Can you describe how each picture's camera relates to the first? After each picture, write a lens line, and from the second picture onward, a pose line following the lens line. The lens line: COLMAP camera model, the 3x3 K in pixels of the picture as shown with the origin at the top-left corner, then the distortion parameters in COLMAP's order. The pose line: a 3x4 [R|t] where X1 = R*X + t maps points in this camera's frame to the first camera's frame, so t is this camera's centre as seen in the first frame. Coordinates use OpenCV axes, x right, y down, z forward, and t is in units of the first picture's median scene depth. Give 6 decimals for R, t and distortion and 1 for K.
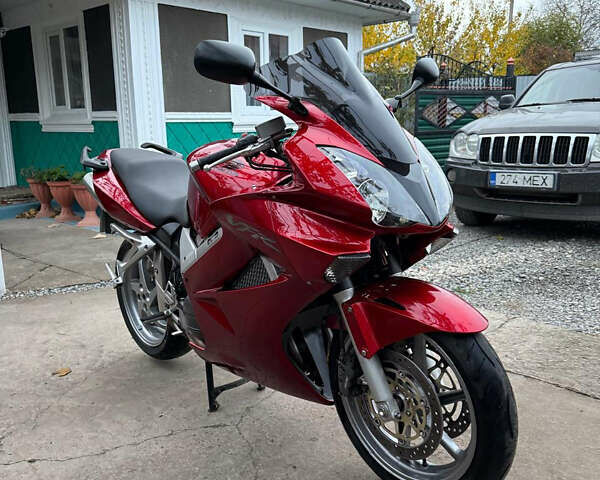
lens RADIAL K [[559.5, 0, 302.0], [0, 559.5, 241.2], [0, 0, 1]] dist [0.155387, -0.313374]
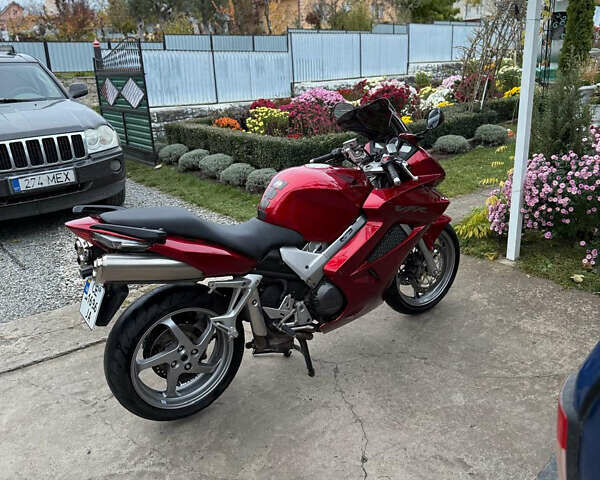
lens RADIAL K [[559.5, 0, 302.0], [0, 559.5, 241.2], [0, 0, 1]] dist [0.155387, -0.313374]
pose [[0.123200, -0.295511, 0.947362, -1.240519], [0.255108, 0.931984, 0.257539, -0.310762], [-0.959032, 0.209951, 0.190207, 0.703929]]
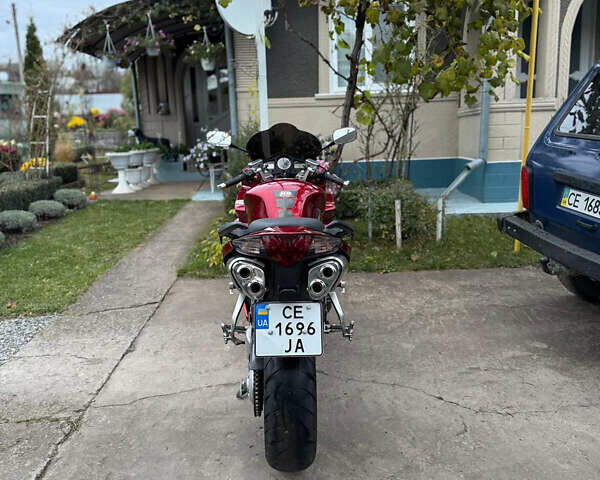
lens RADIAL K [[559.5, 0, 302.0], [0, 559.5, 241.2], [0, 0, 1]] dist [0.155387, -0.313374]
pose [[-0.780945, -0.082865, 0.619079, -0.883438], [0.176827, 0.921279, 0.346376, -0.439057], [-0.599047, 0.379971, -0.704816, 1.754181]]
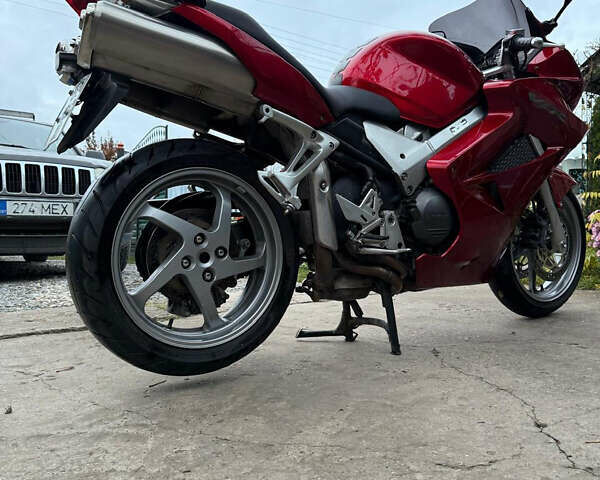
lens RADIAL K [[559.5, 0, 302.0], [0, 559.5, 241.2], [0, 0, 1]] dist [0.155387, -0.313374]
pose [[0.132953, 0.024935, 0.990809, -0.933637], [0.198194, 0.978823, -0.051228, 0.149429], [-0.971104, 0.203184, 0.125196, 0.976522]]
